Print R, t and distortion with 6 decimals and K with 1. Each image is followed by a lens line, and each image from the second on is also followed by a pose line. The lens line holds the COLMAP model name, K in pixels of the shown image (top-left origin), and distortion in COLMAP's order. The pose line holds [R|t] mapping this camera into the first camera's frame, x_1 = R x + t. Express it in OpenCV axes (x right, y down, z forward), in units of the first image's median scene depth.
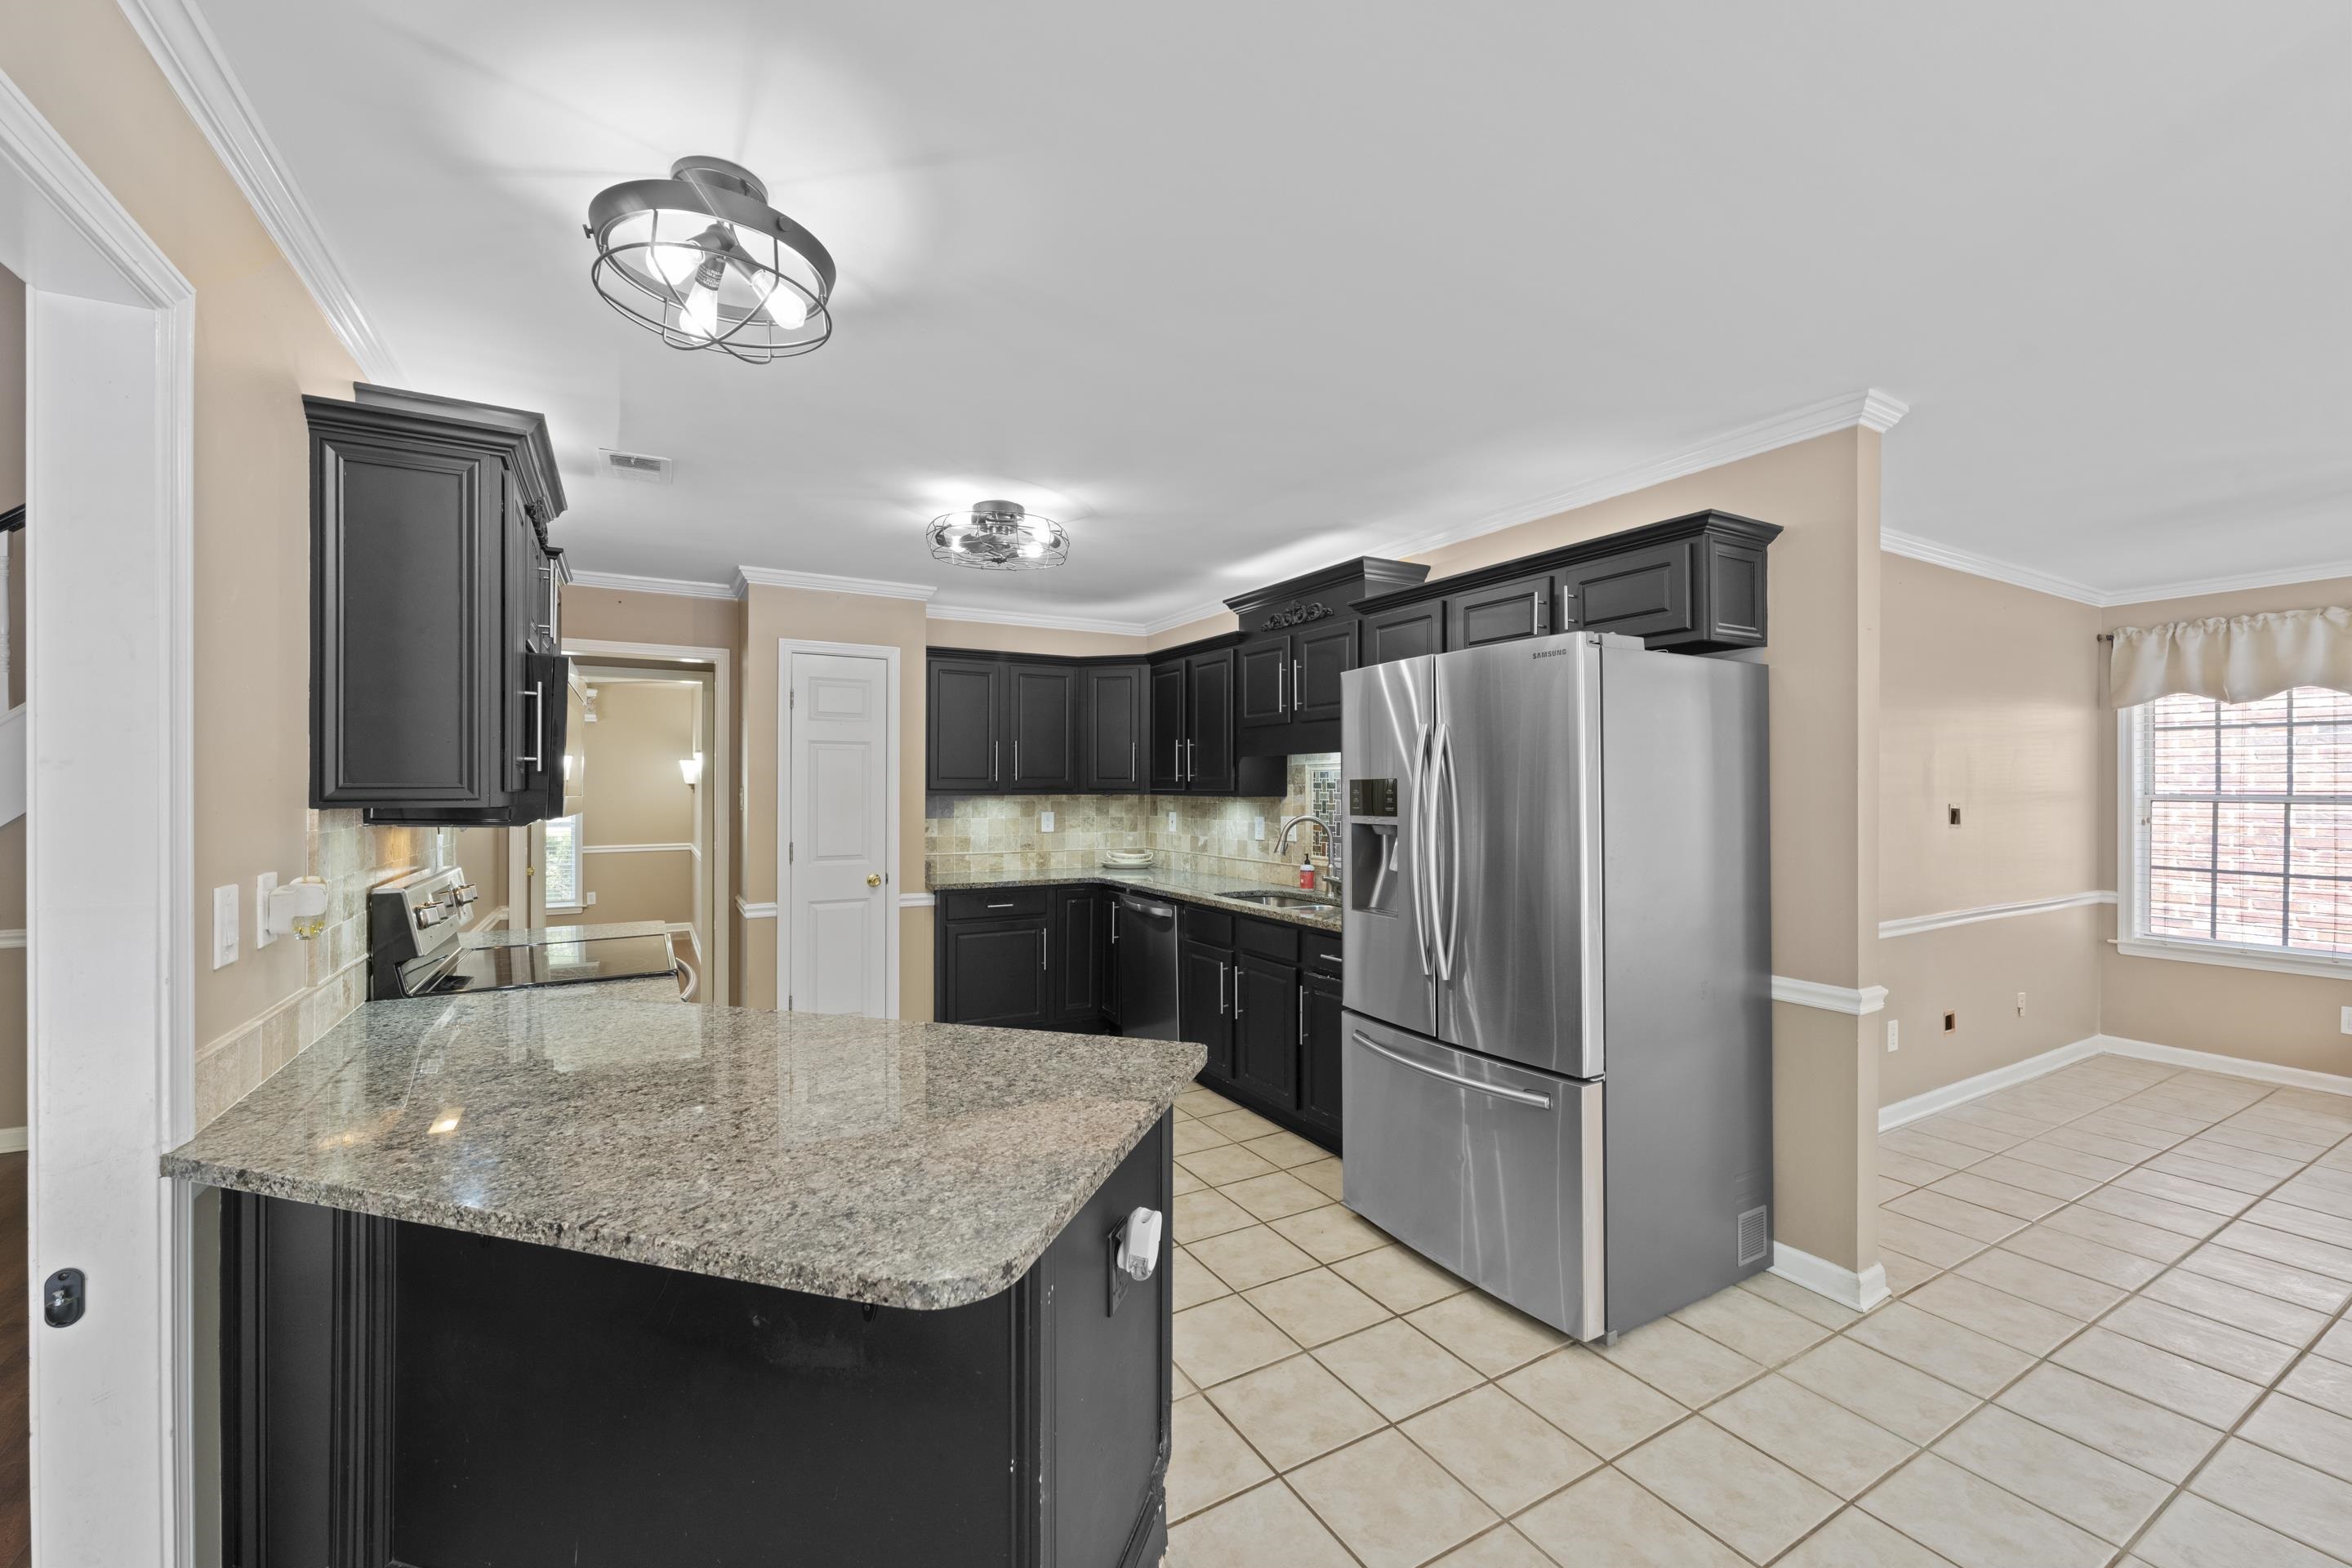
lens RADIAL K [[937.3, 0, 1176.0], [0, 937.3, 784.0], [0, 0, 1]] dist [-0.000351, 0.000294]
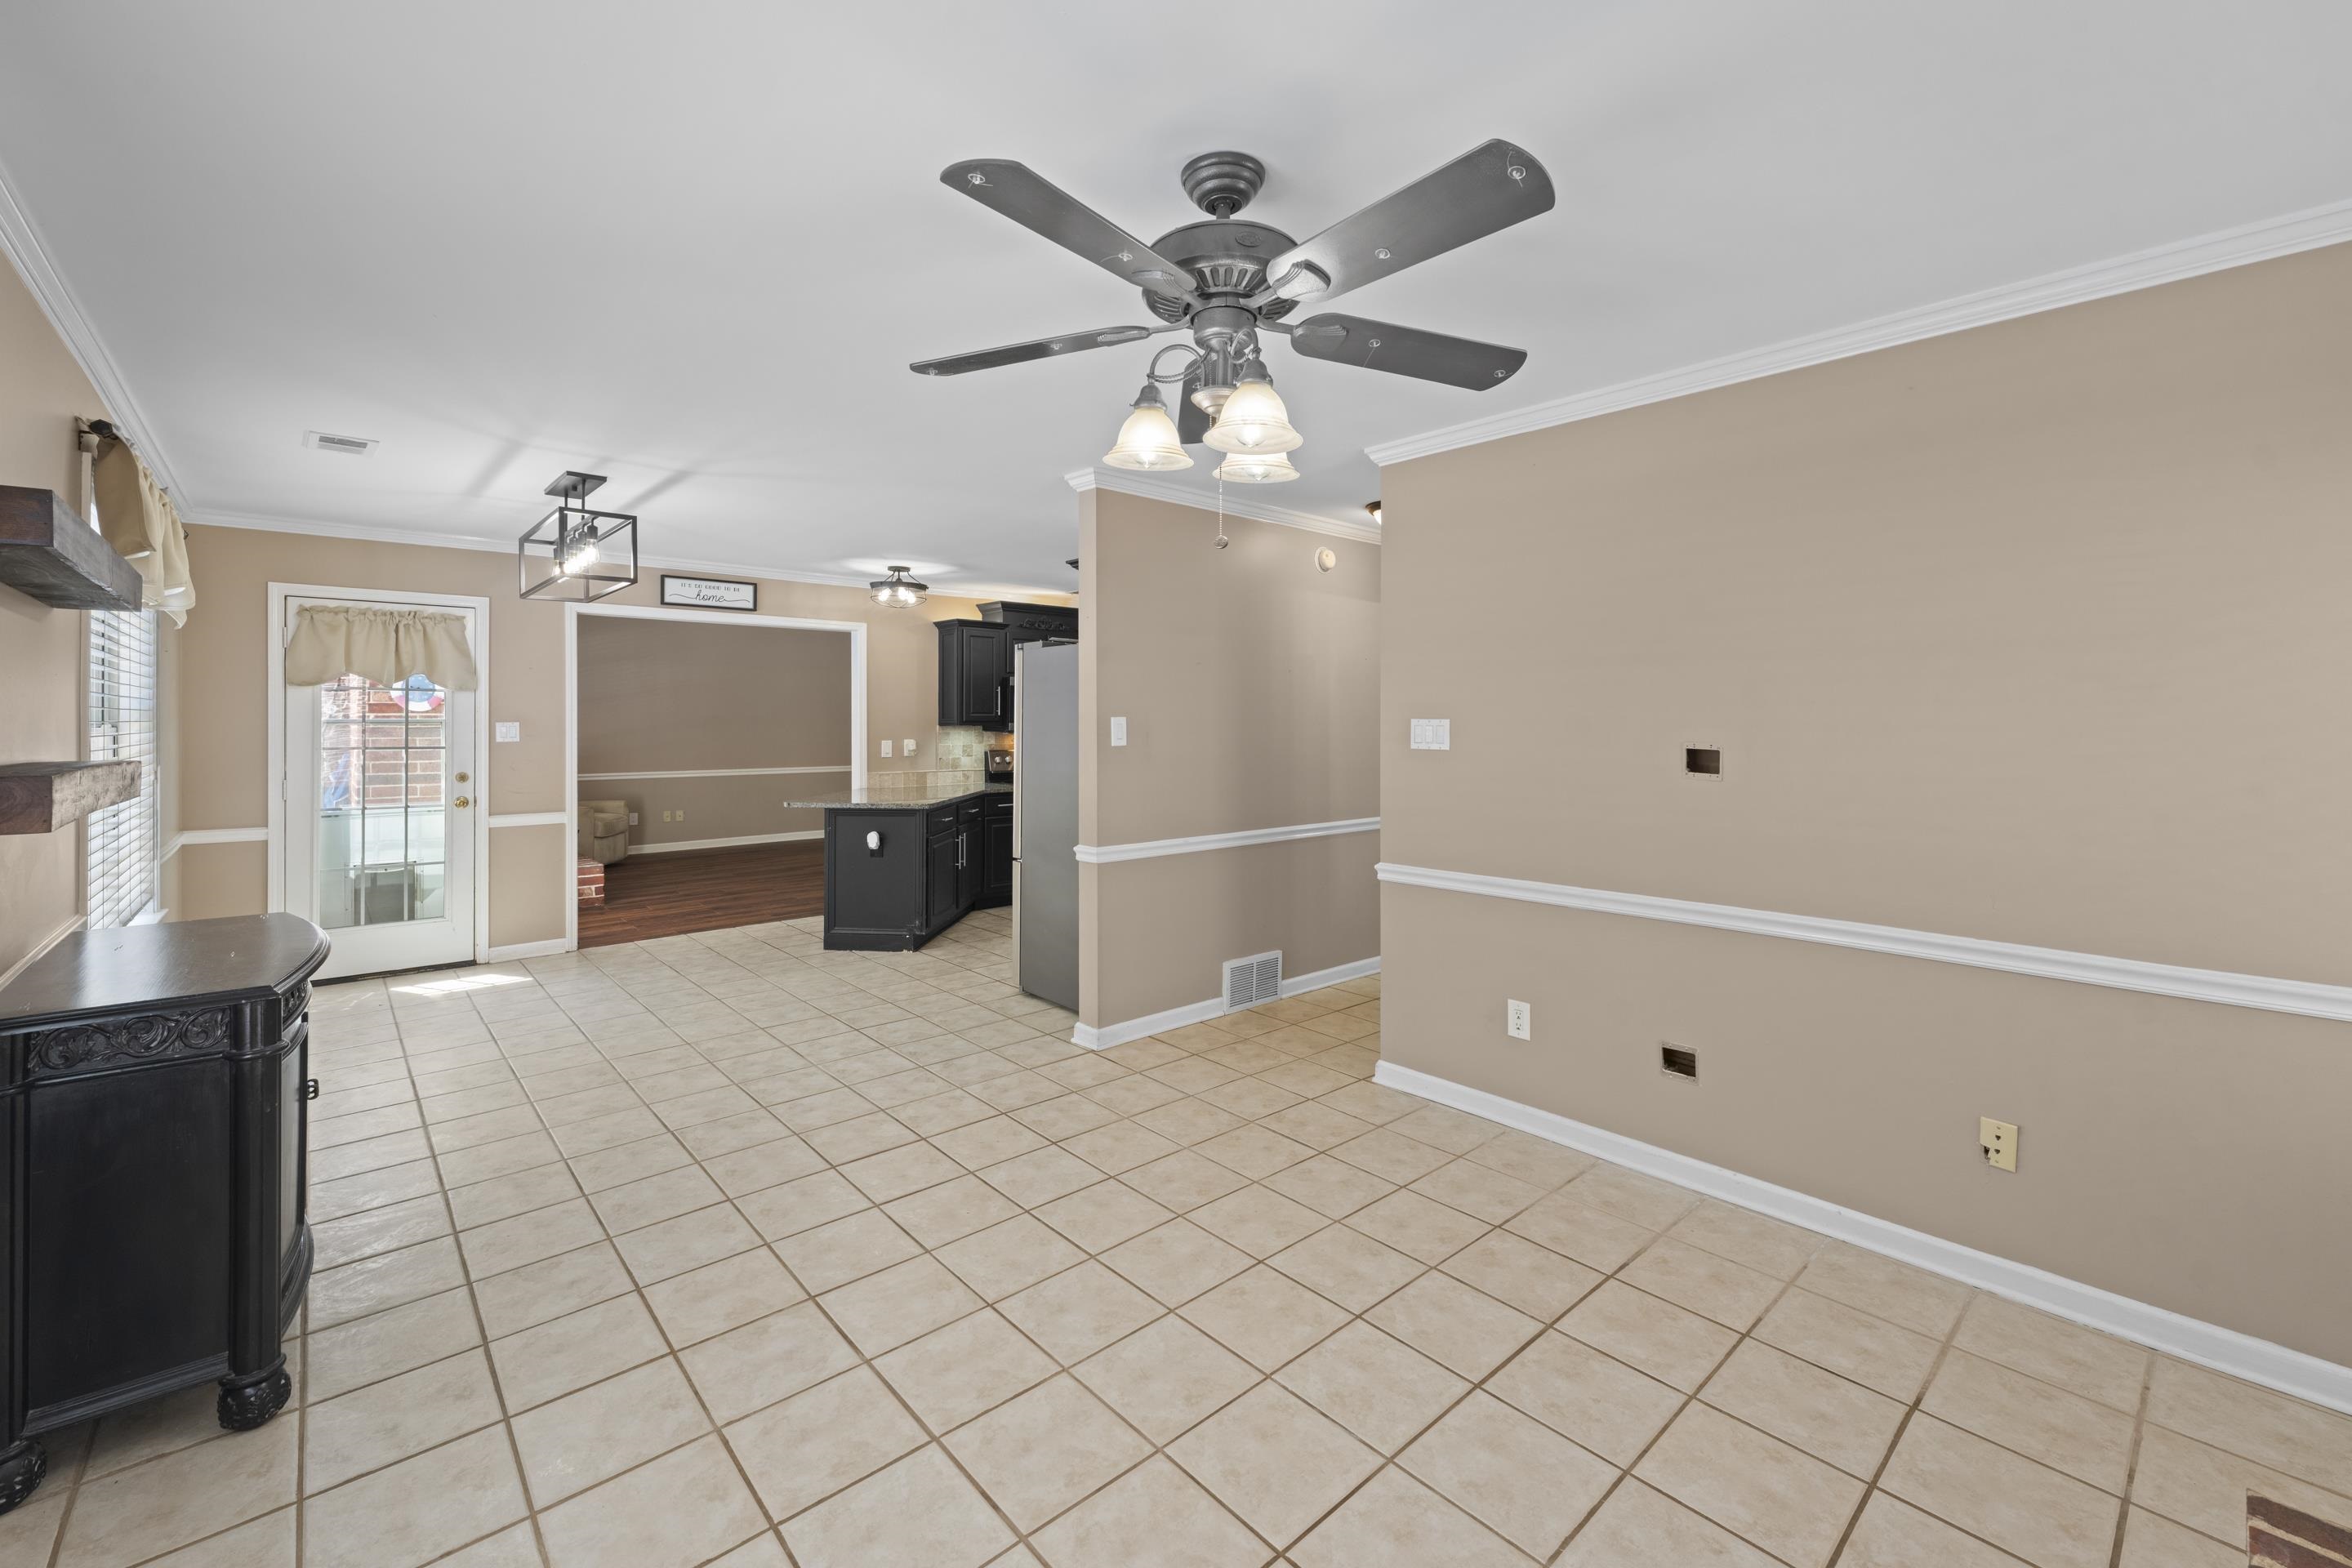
lens RADIAL K [[972.7, 0, 1172.5], [0, 972.7, 718.7], [0, 0, 1]] dist [0.001273, 0.000252]
pose [[0.203371, -0.003391, -0.979096, 1.346610], [0.001771, 0.999994, -0.003095, 0.005153], [0.979100, -0.001104, 0.203376, 0.460631]]
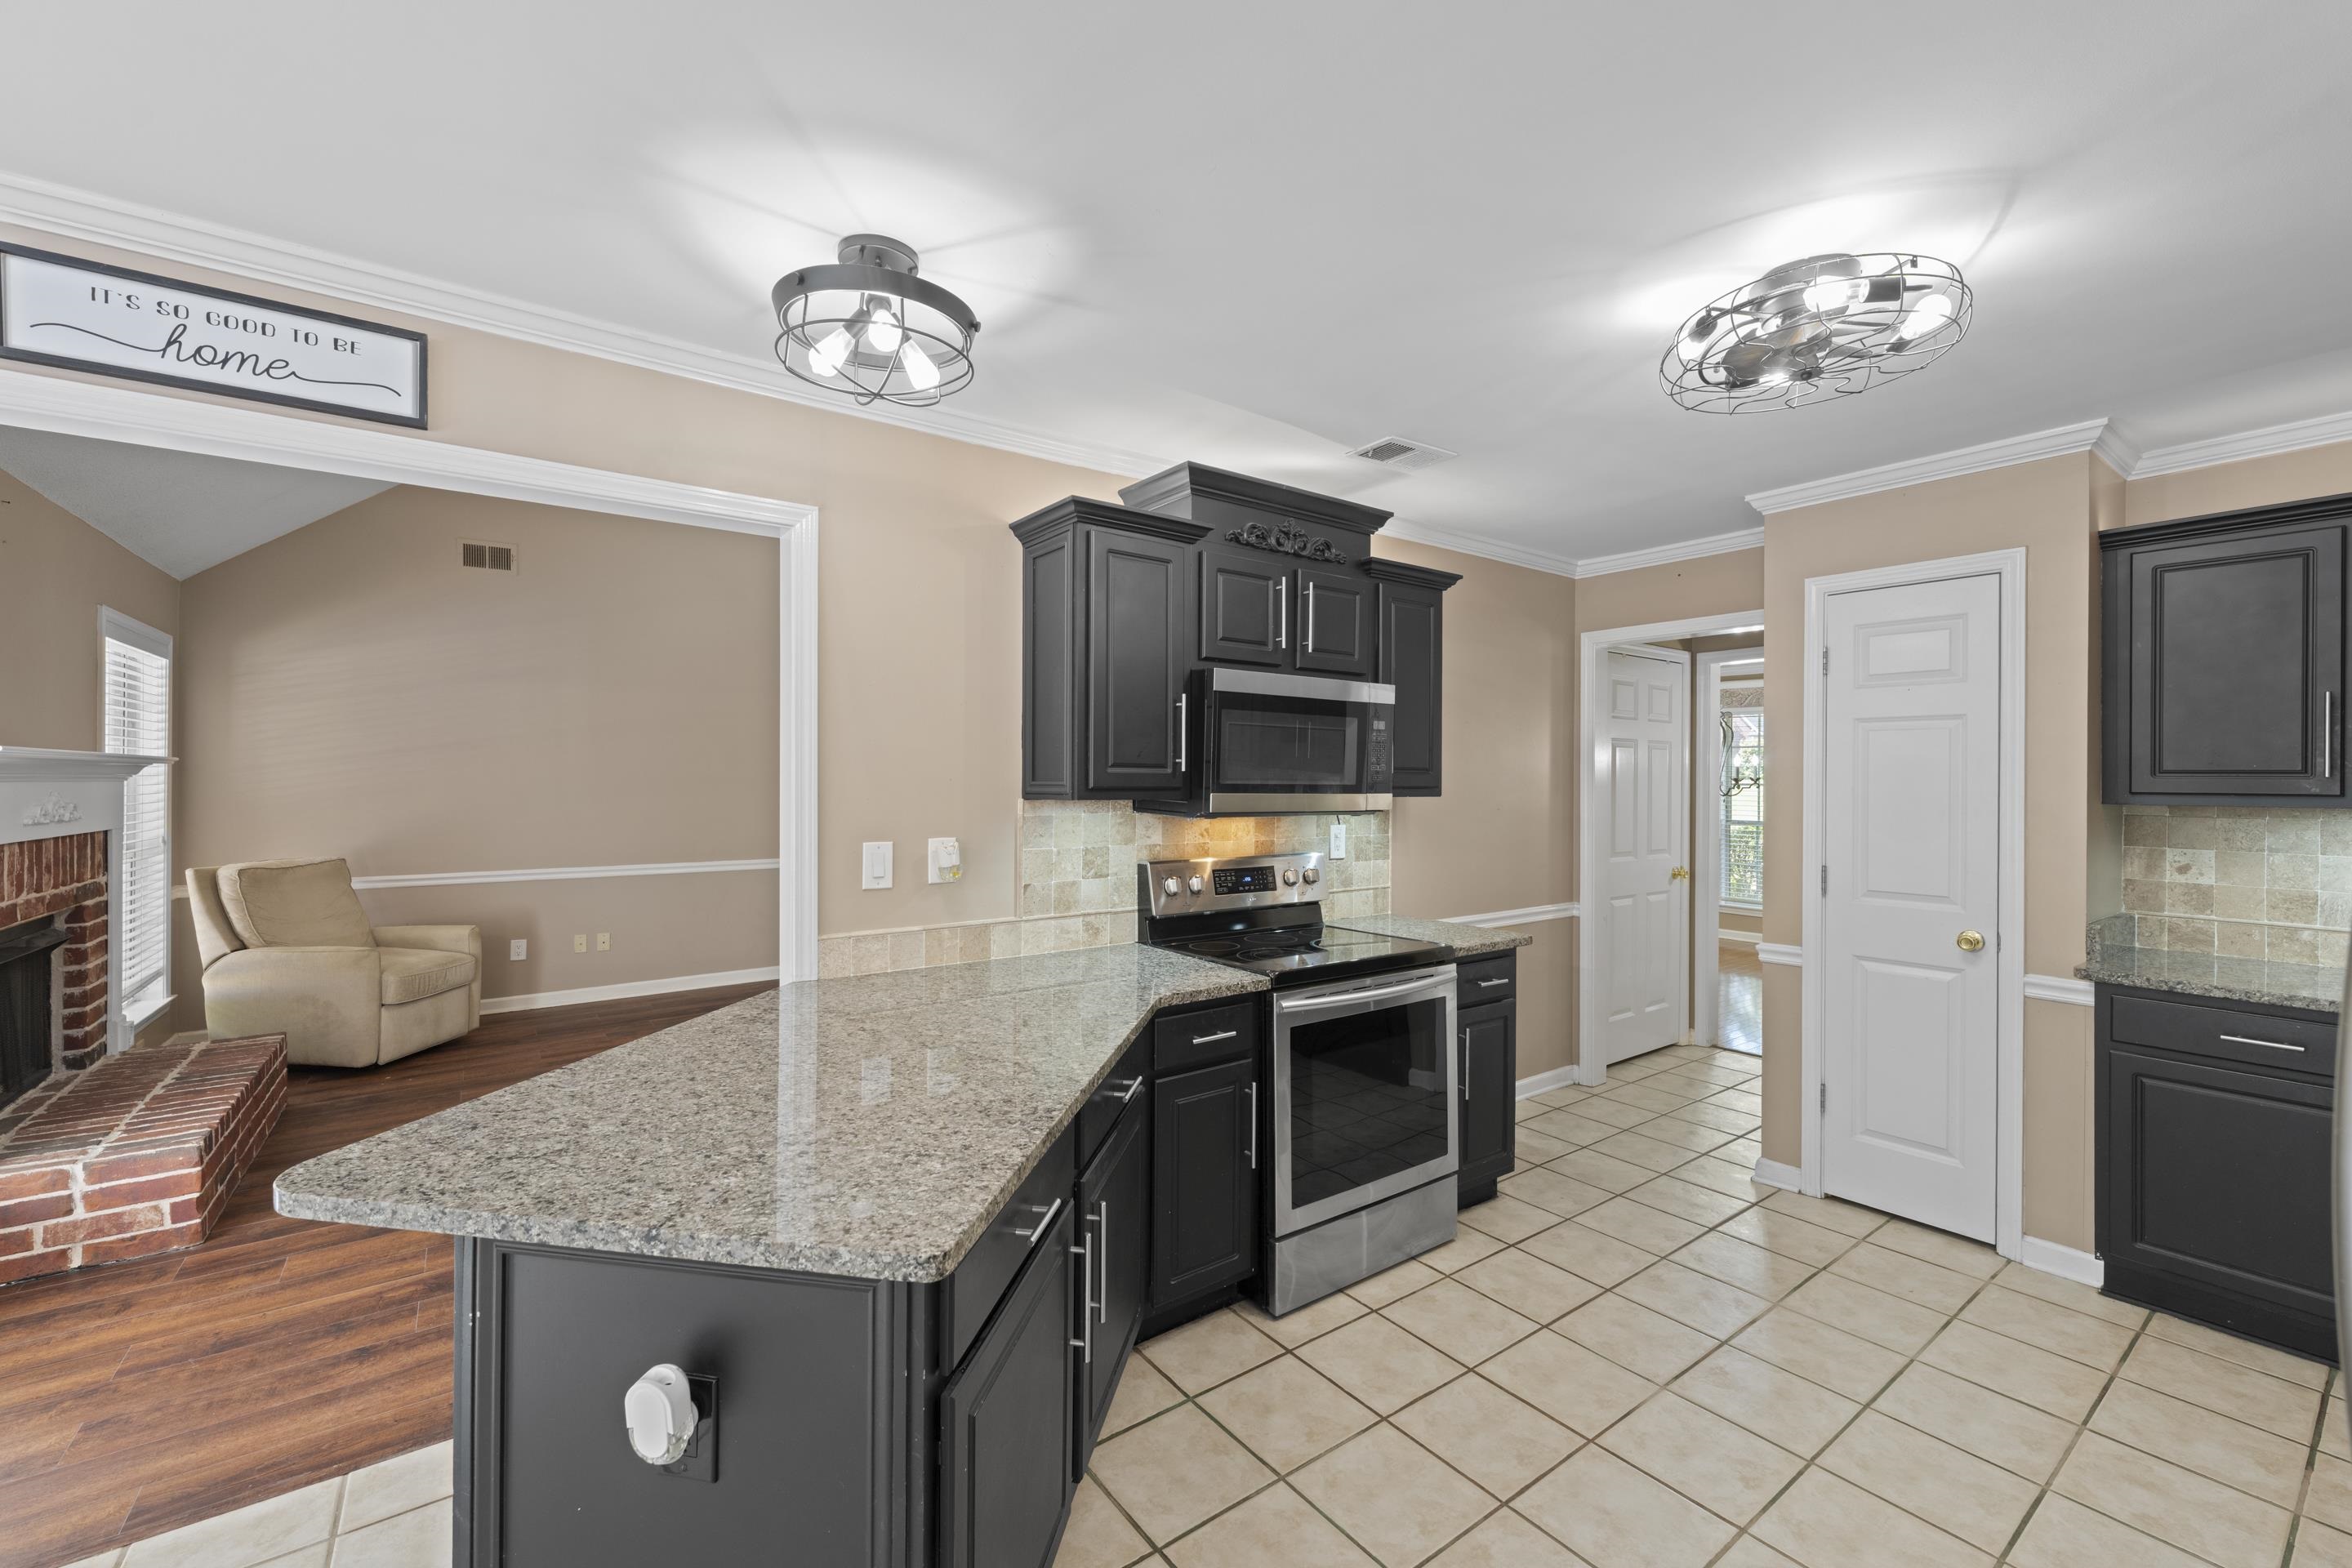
lens RADIAL K [[953.9, 0, 1173.8], [0, 953.9, 778.2], [0, 0, 1]] dist [-0.001110, 0.000034]
pose [[0.106580, -0.002486, -0.994301, 0.247963], [-0.001085, 0.999996, -0.002617, -0.000974], [0.994304, 0.001358, 0.106577, 0.438463]]
